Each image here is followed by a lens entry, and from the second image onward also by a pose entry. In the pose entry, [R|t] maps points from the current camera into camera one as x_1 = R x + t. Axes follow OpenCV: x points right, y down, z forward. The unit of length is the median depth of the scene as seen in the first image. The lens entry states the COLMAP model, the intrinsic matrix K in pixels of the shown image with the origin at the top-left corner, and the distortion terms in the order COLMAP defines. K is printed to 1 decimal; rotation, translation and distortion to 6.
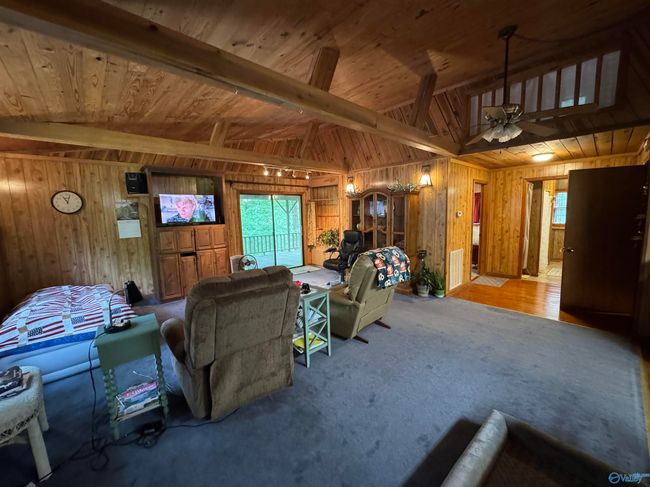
lens RADIAL K [[259.5, 0, 325.0], [0, 259.5, 243.5], [0, 0, 1]] dist [-0.000404, 0.000171]
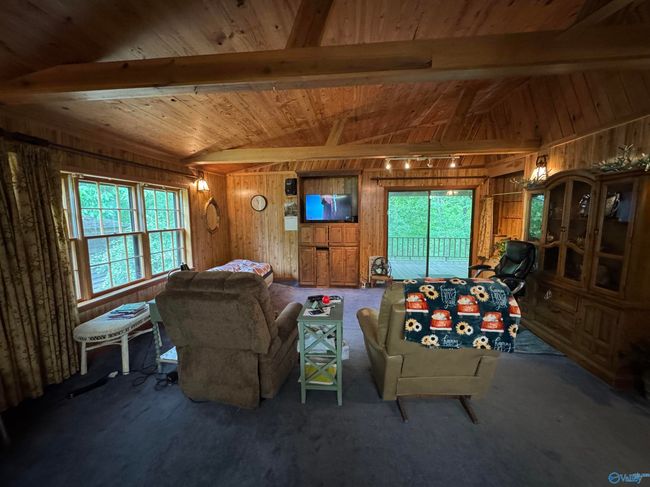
lens RADIAL K [[259.5, 0, 325.0], [0, 259.5, 243.5], [0, 0, 1]] dist [-0.000404, 0.000171]
pose [[0.665983, 0.103968, -0.738686, 0.295653], [-0.097263, 0.993889, 0.052198, -0.039572], [0.739599, 0.037084, 0.672025, 0.268119]]
